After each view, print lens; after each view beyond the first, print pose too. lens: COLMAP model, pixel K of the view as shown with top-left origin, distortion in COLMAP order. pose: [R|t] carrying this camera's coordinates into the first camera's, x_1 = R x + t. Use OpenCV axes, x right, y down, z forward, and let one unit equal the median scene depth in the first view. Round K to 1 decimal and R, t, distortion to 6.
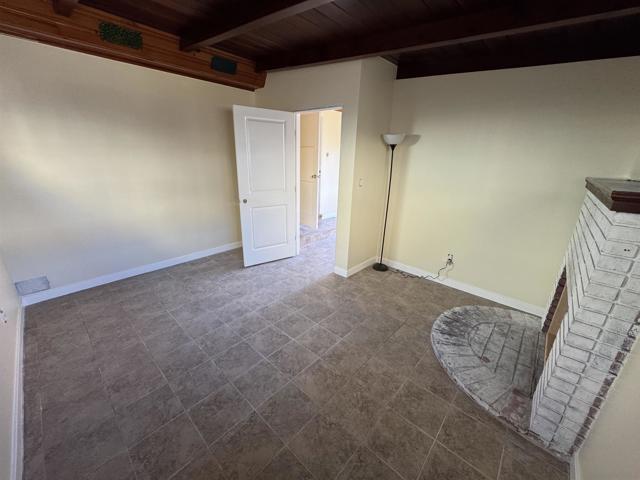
lens RADIAL K [[254.9, 0, 320.1], [0, 254.9, 239.8], [0, 0, 1]] dist [0.001191, 0.000142]
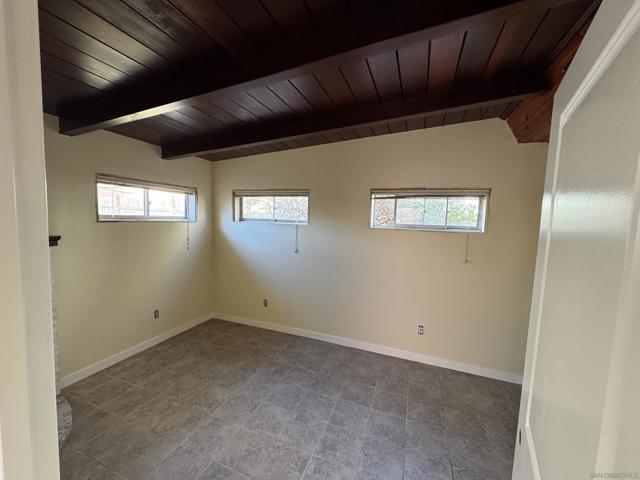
lens RADIAL K [[254.9, 0, 319.7], [0, 254.9, 240.5], [0, 0, 1]] dist [0.001191, 0.000142]
pose [[-0.929037, -0.028278, -0.368905, -0.011224], [-0.173241, 0.914267, 0.366201, -0.692631], [0.326922, 0.404124, -0.854287, 1.888890]]
